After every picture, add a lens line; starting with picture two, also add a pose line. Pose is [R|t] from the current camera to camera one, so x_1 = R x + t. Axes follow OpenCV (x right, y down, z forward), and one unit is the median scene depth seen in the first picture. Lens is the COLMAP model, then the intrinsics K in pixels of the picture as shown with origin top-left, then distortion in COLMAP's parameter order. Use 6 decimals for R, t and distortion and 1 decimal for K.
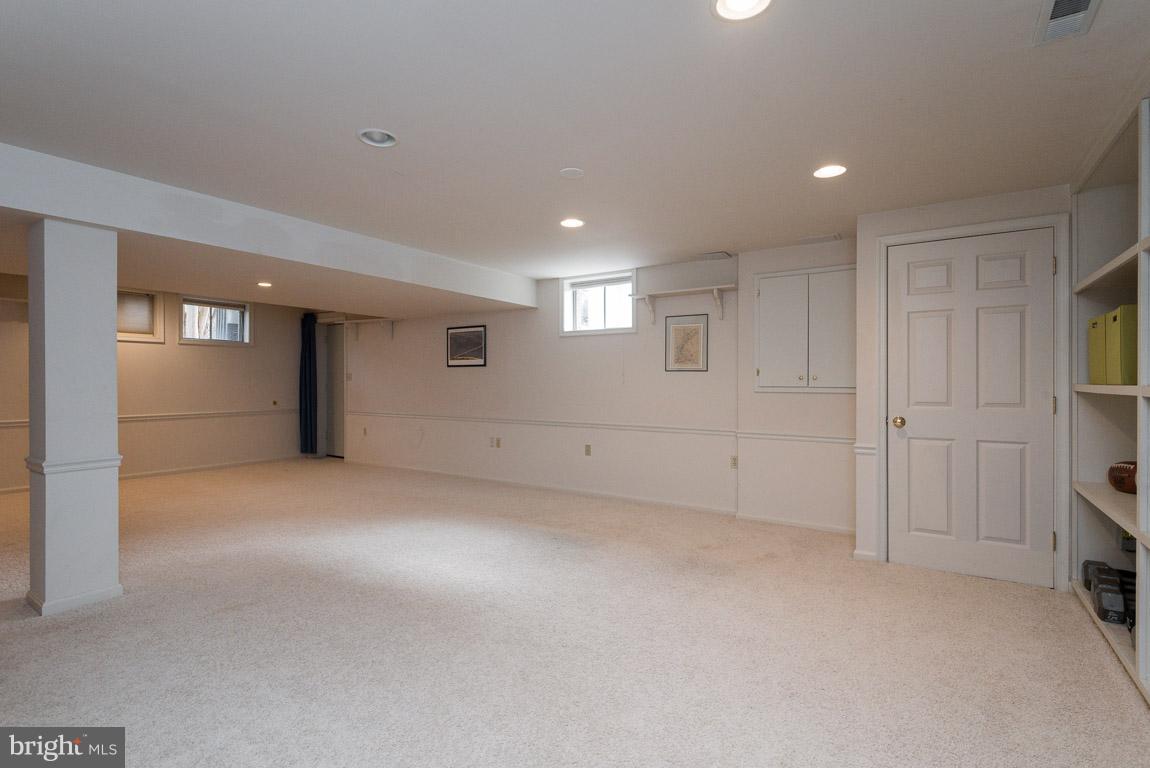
lens RADIAL K [[553.0, 0, 573.1], [0, 553.0, 384.1], [0, 0, 1]] dist [0.027089, -0.001060]
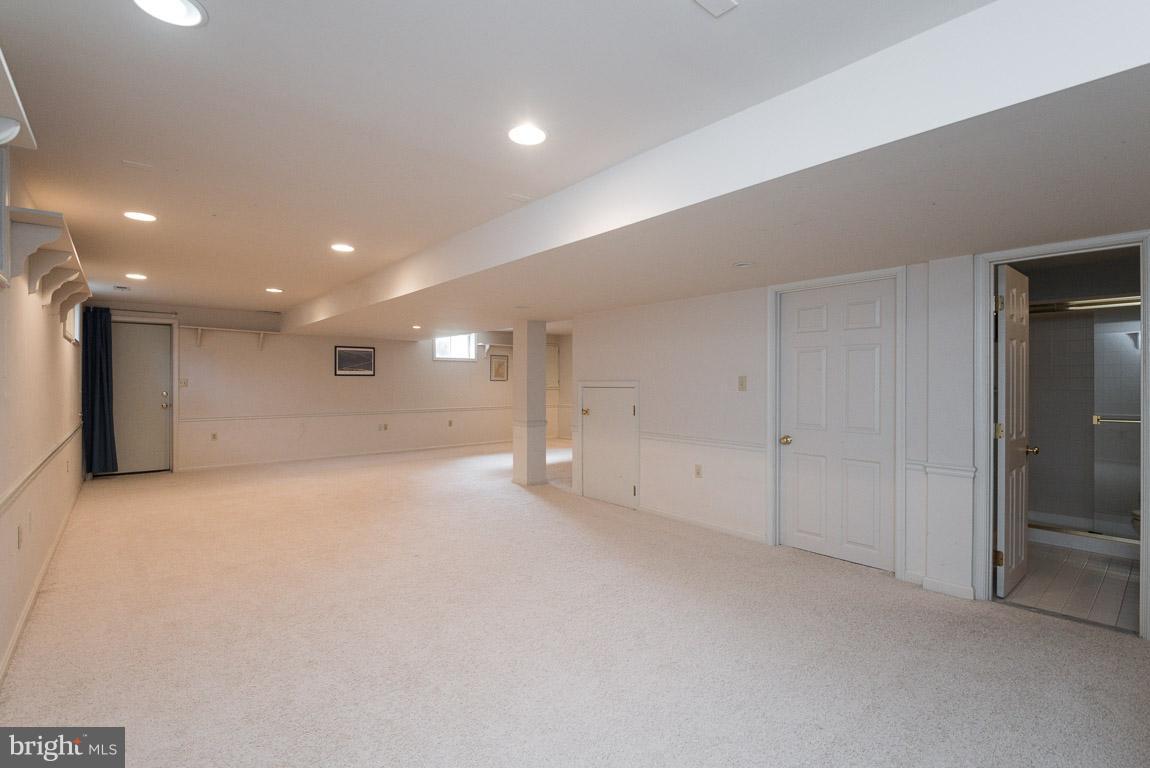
lens RADIAL K [[525.4, 0, 574.1], [0, 525.4, 383.0], [0, 0, 1]] dist [-0.011305, -0.002887]
pose [[0.283096, -0.004072, 0.959083, -1.334297], [0.003311, 0.999989, 0.003268, -0.016322], [-0.959086, 0.002250, 0.283107, 0.103067]]
